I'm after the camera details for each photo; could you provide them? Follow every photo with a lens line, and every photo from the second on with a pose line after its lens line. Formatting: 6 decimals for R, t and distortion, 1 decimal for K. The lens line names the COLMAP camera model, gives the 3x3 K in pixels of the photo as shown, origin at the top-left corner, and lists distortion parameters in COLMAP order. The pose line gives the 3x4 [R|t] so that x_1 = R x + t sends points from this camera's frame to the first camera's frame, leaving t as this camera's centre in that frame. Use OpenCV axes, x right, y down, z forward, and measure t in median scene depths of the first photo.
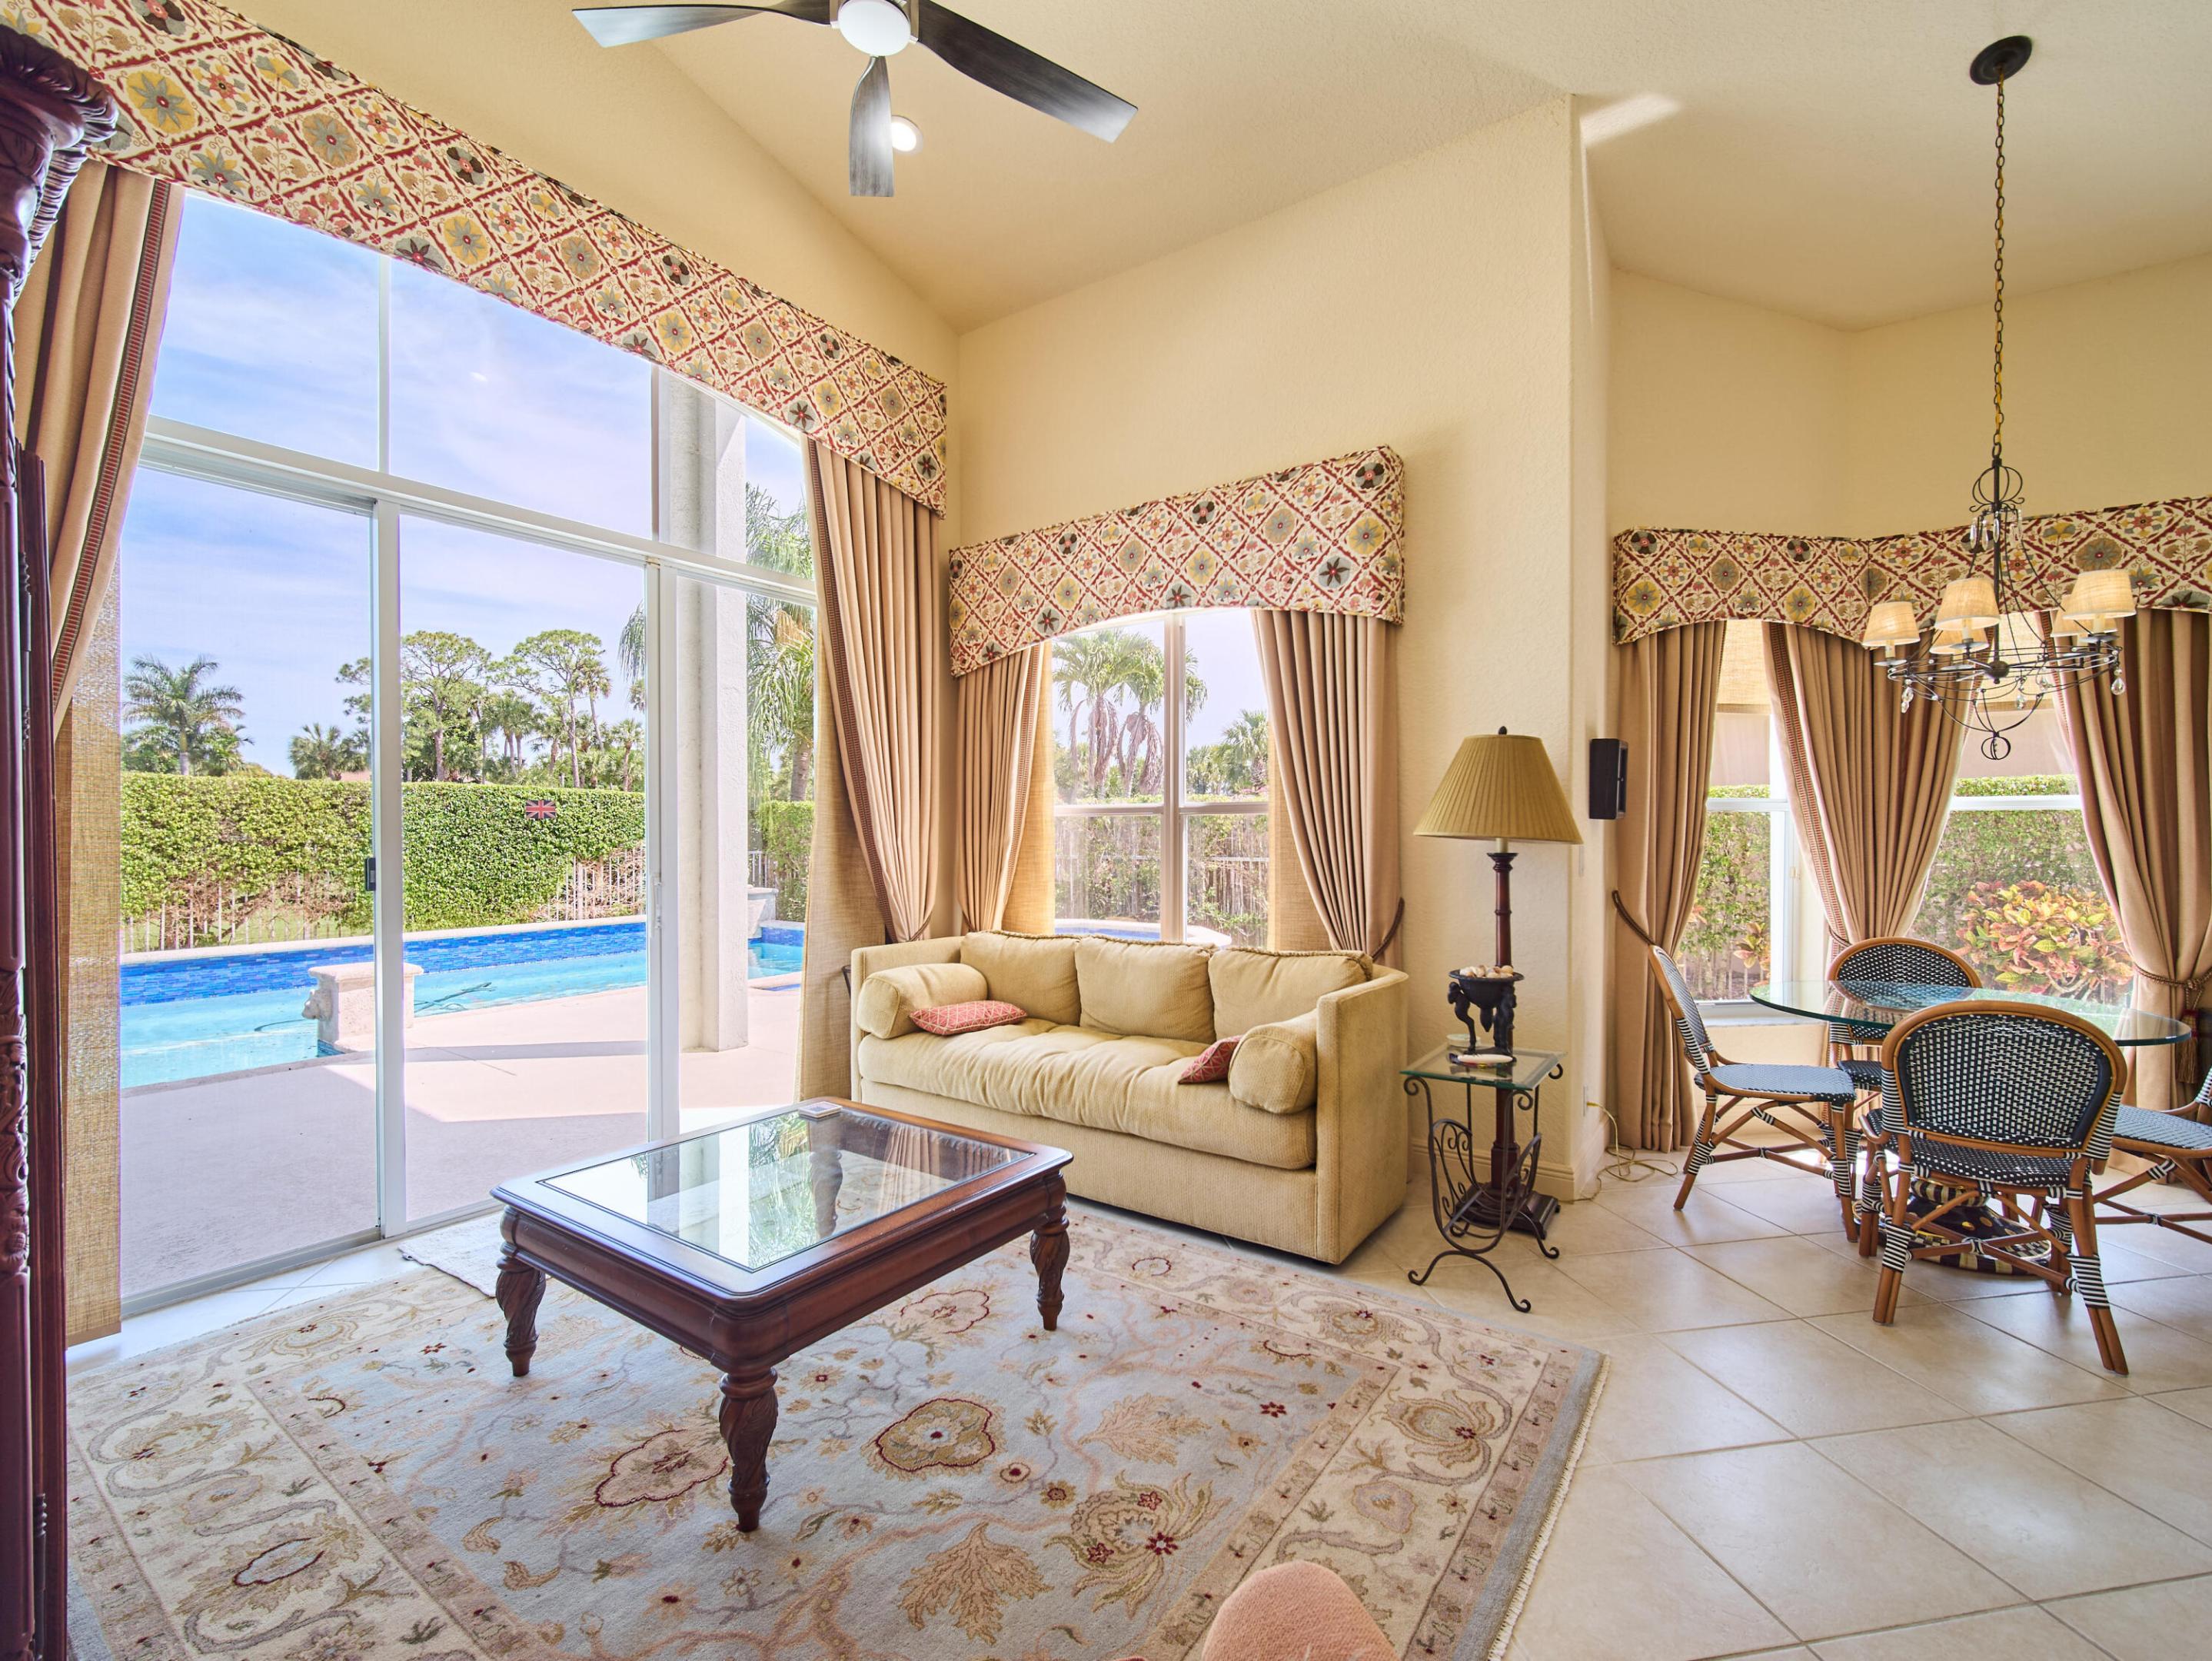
lens RADIAL K [[972.9, 0, 1105.0], [0, 972.9, 842.5], [0, 0, 1]] dist [-0.003503, -0.000939]
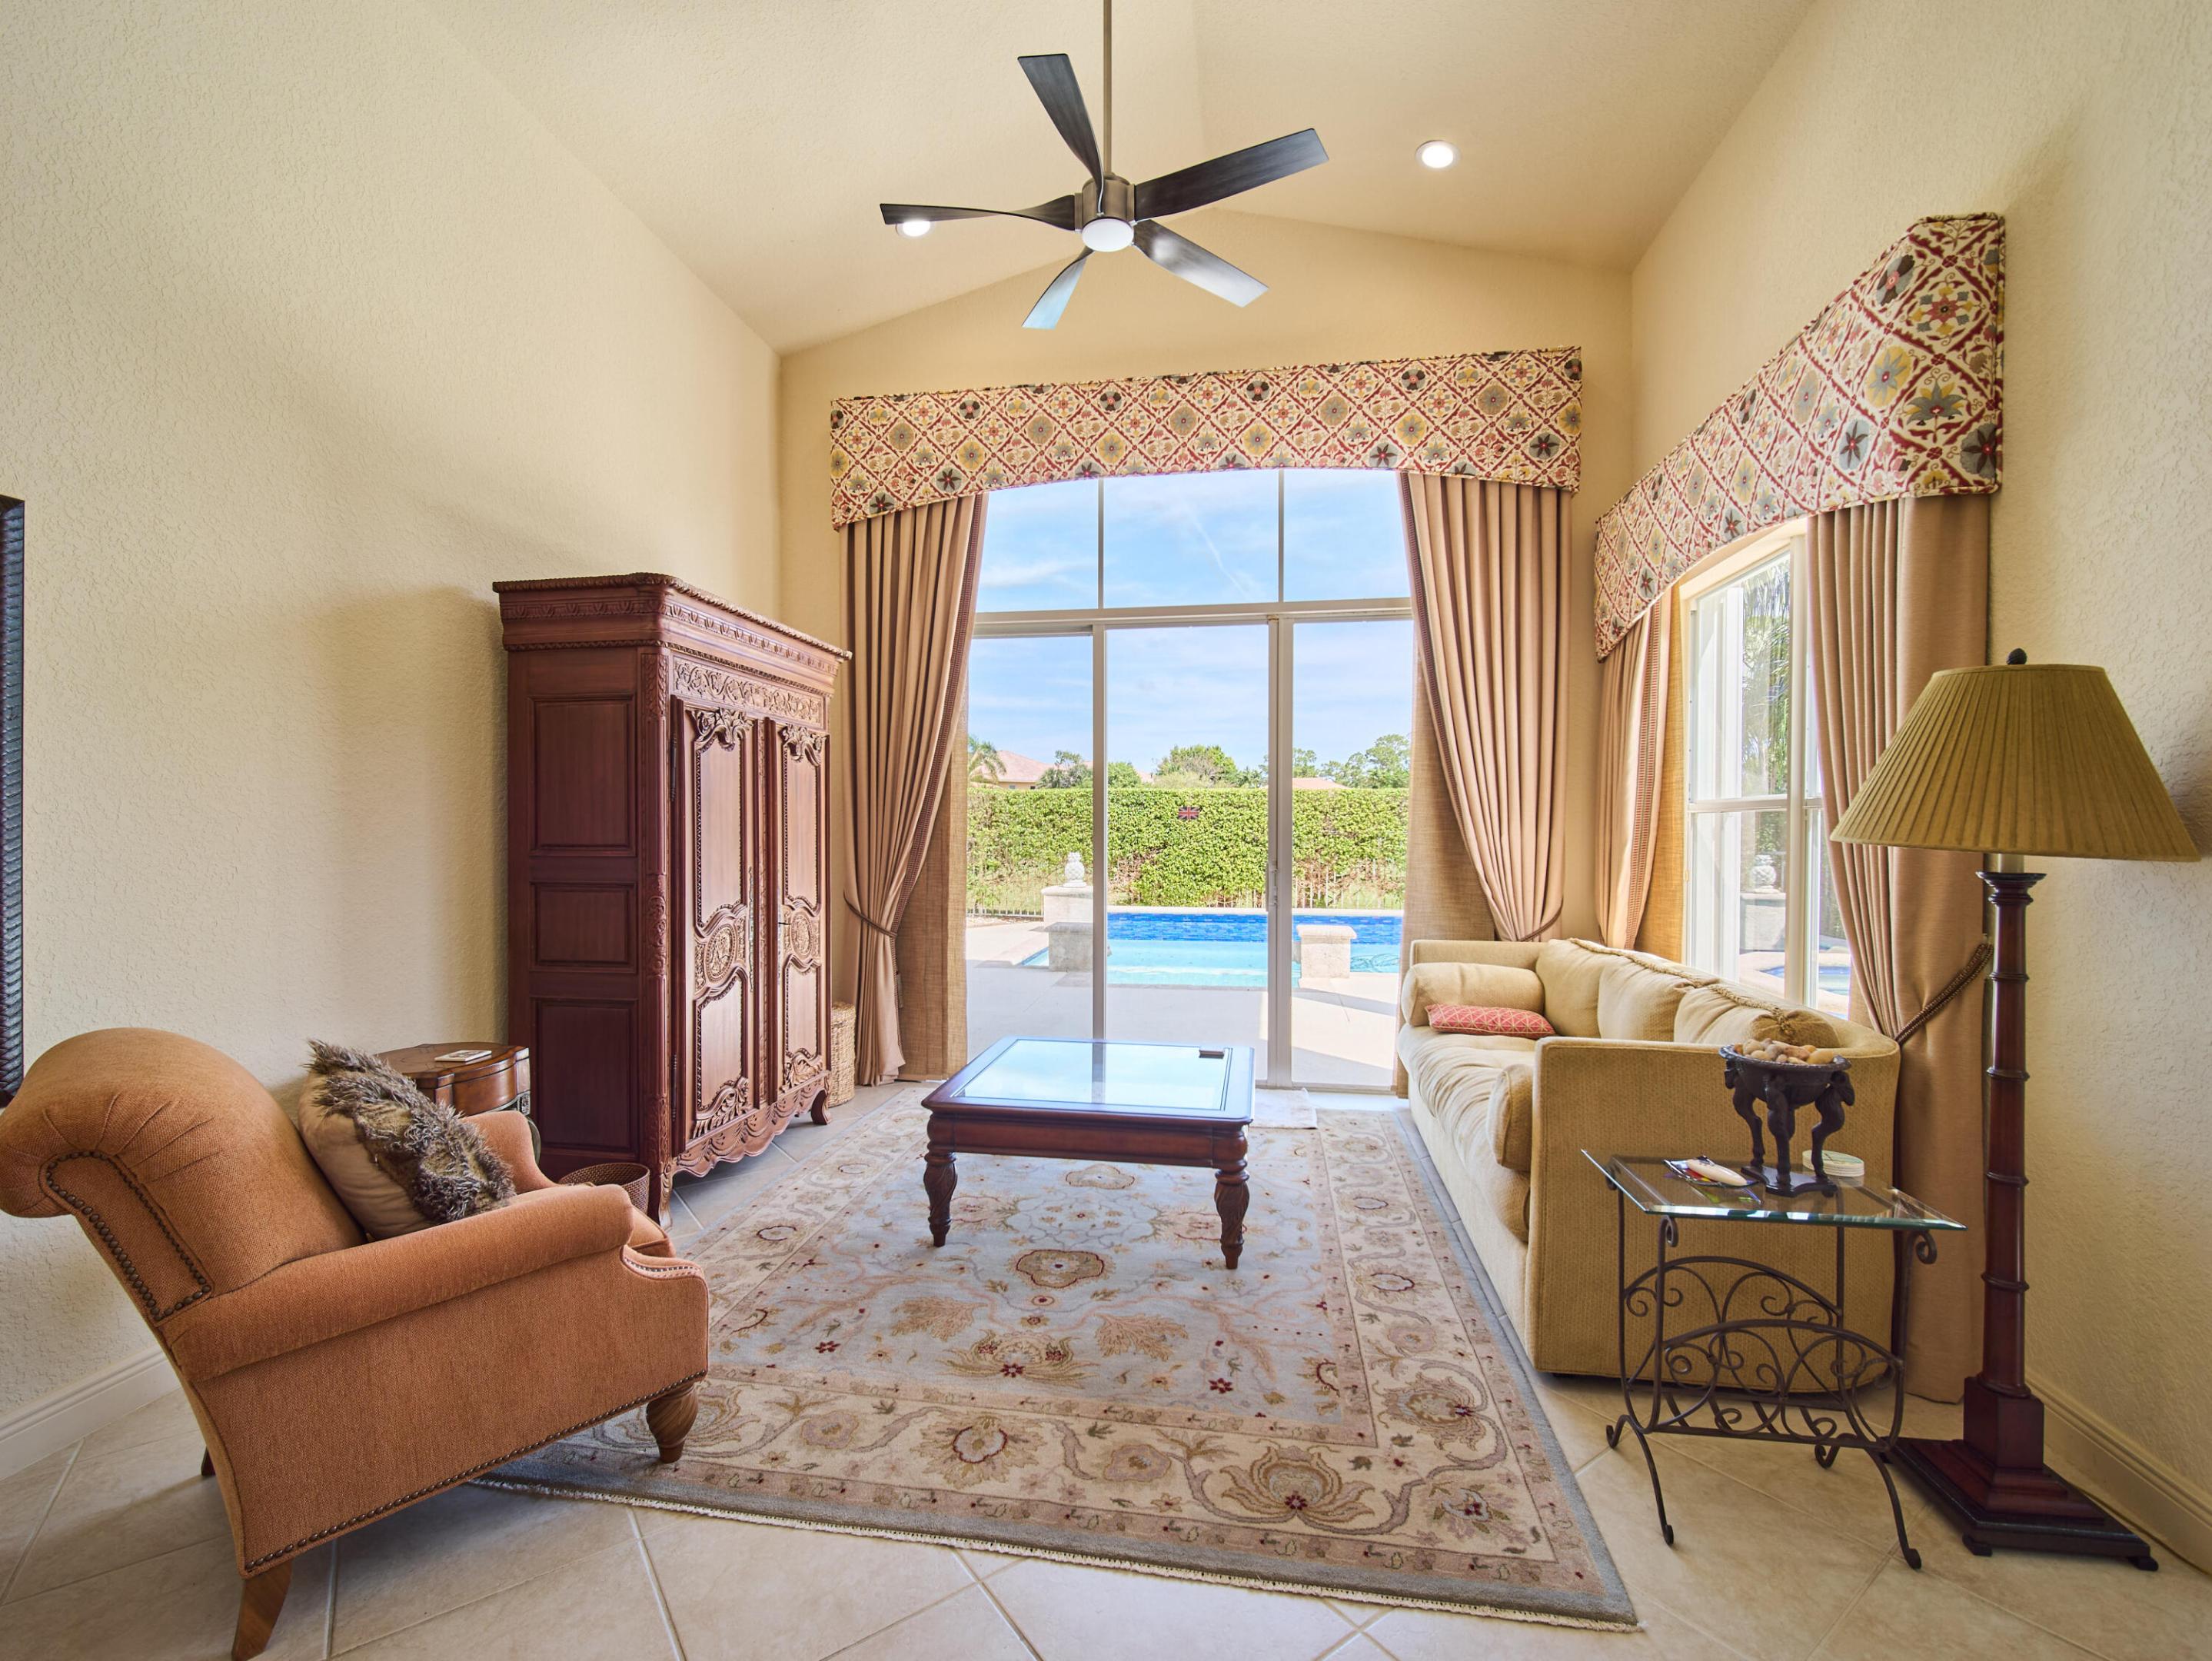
lens RADIAL K [[972.9, 0, 1105.0], [0, 972.9, 842.5], [0, 0, 1]] dist [-0.003503, -0.000939]
pose [[0.445241, 0.016276, -0.895263, 0.624908], [-0.013071, 0.999846, 0.011676, -0.006078], [0.895316, 0.006503, 0.445385, 0.251653]]
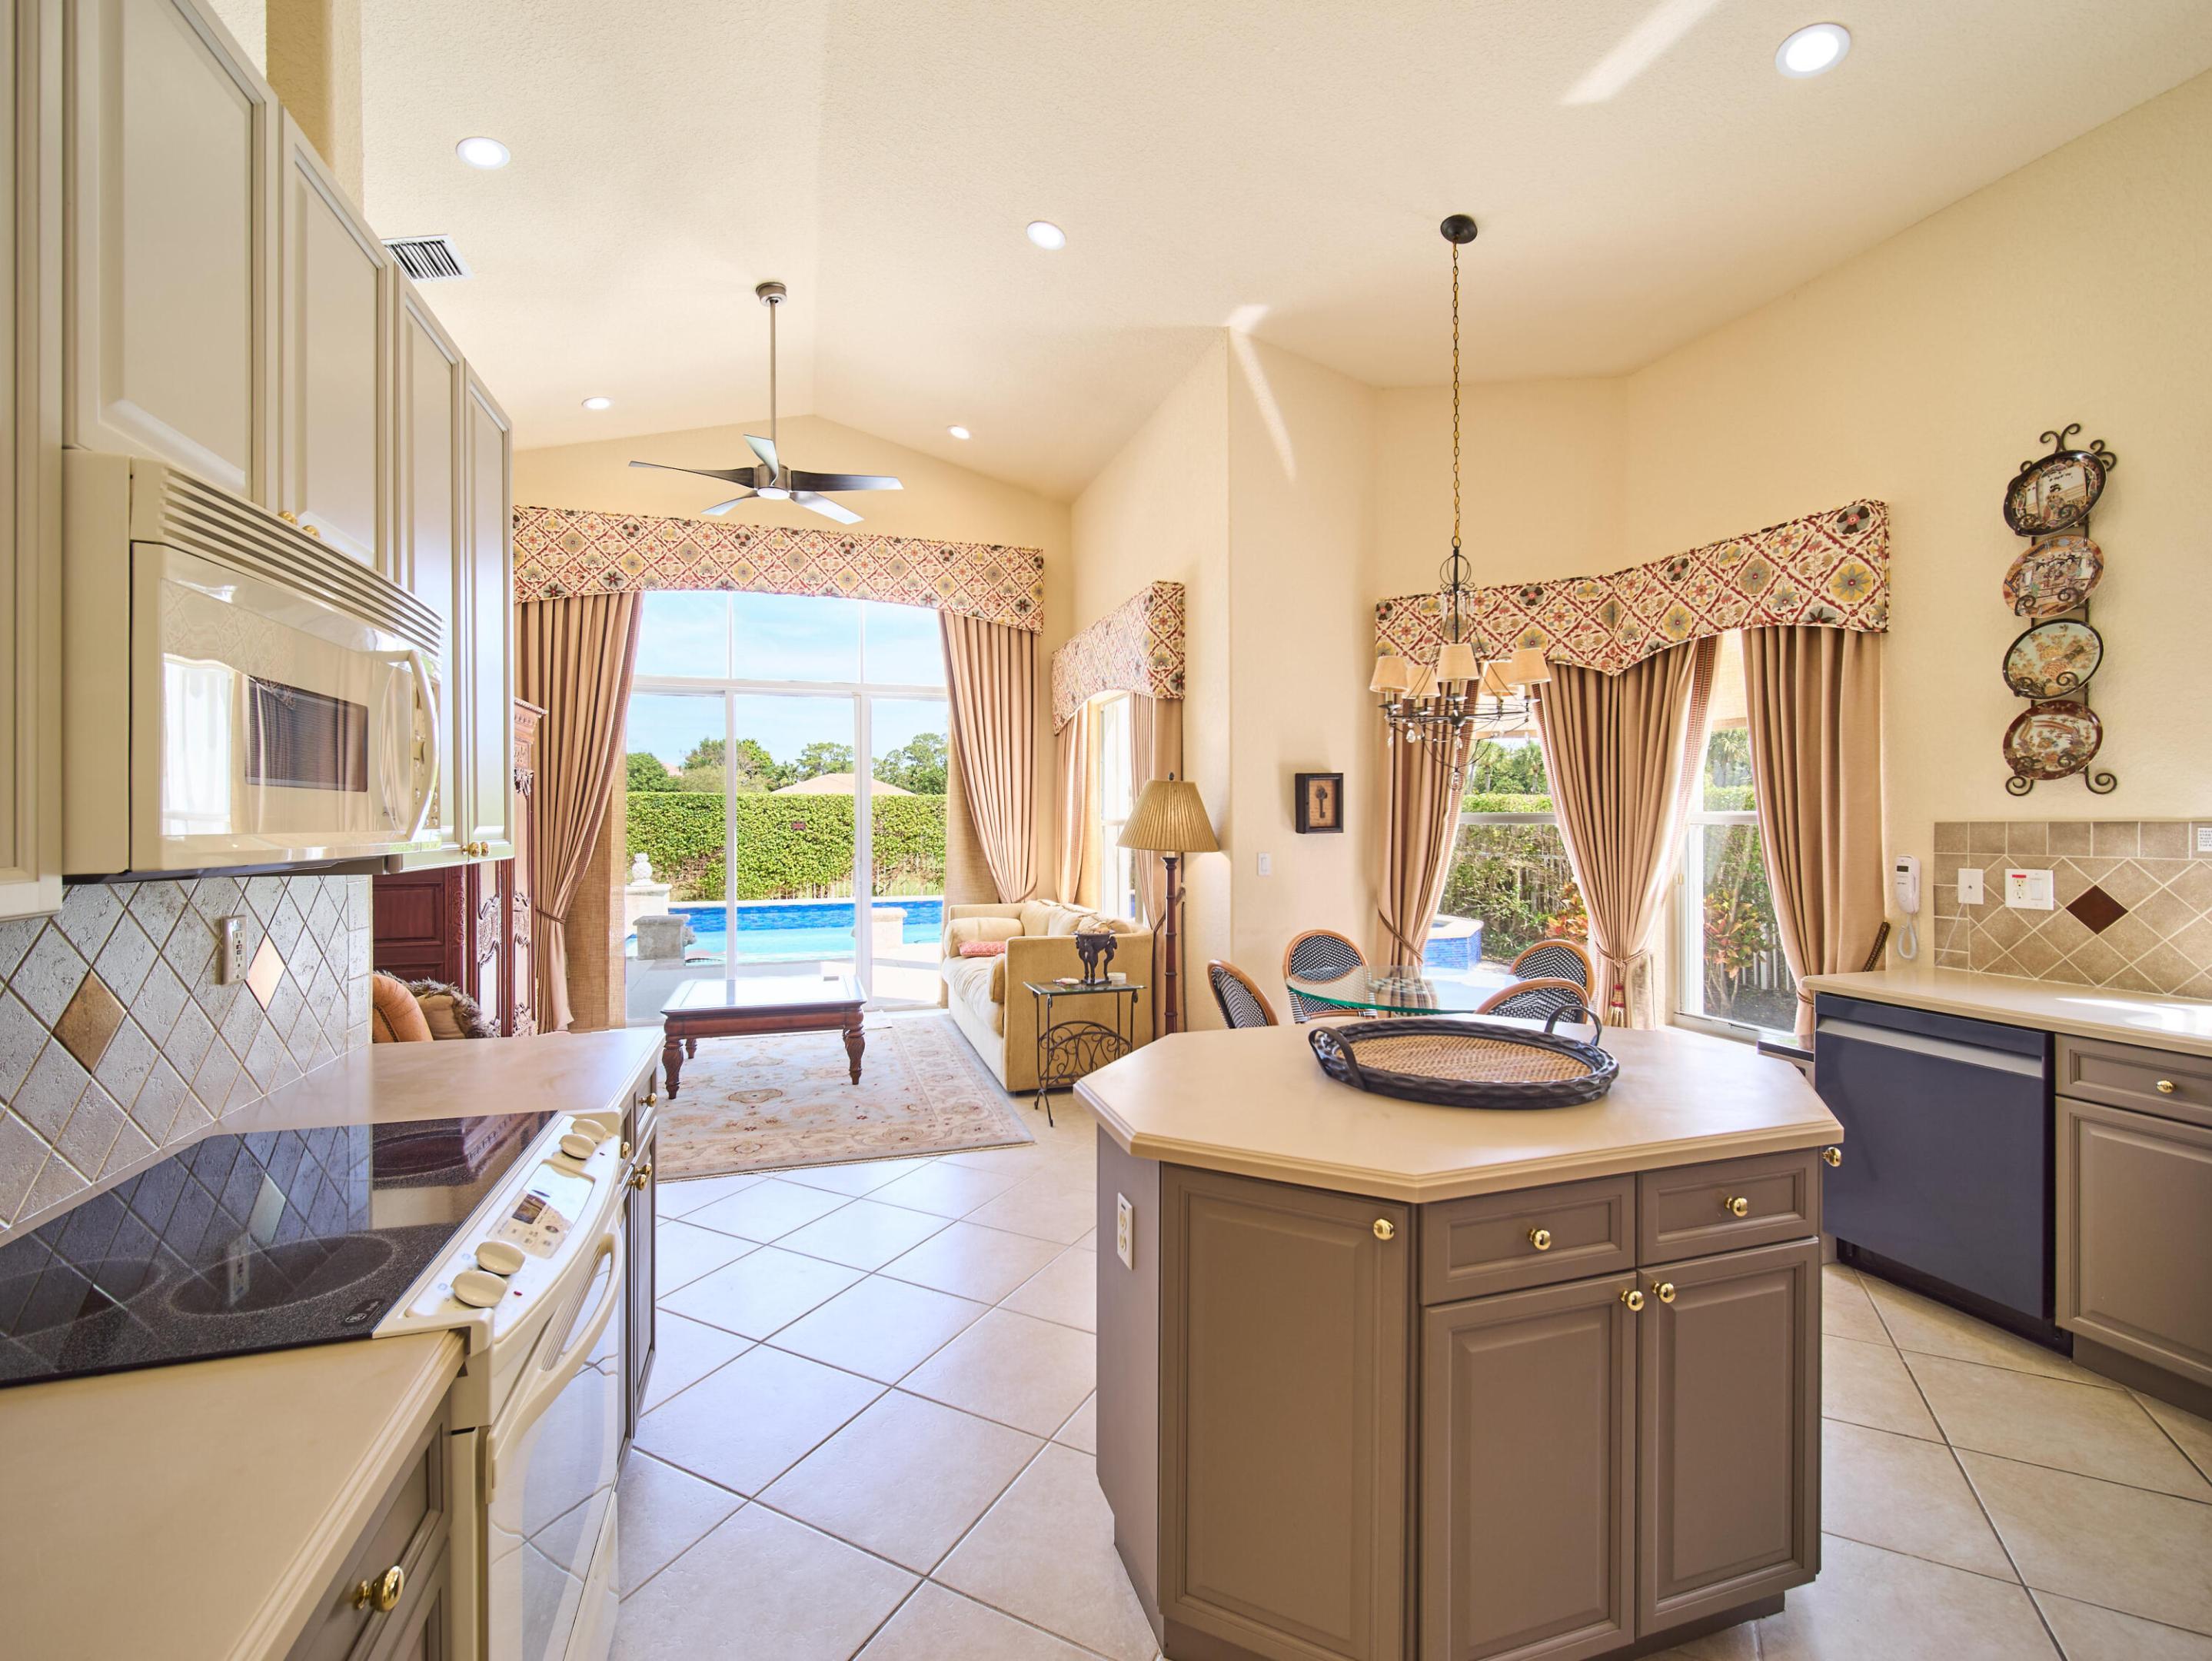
lens RADIAL K [[952.6, 0, 1101.8], [0, 952.6, 825.0], [0, 0, 1]] dist [-0.002354, -0.000416]
pose [[0.800404, 0.000741, -0.599461, 1.102825], [-0.004950, 0.999973, -0.005373, -0.027982], [0.599441, 0.007268, 0.800386, -0.213382]]
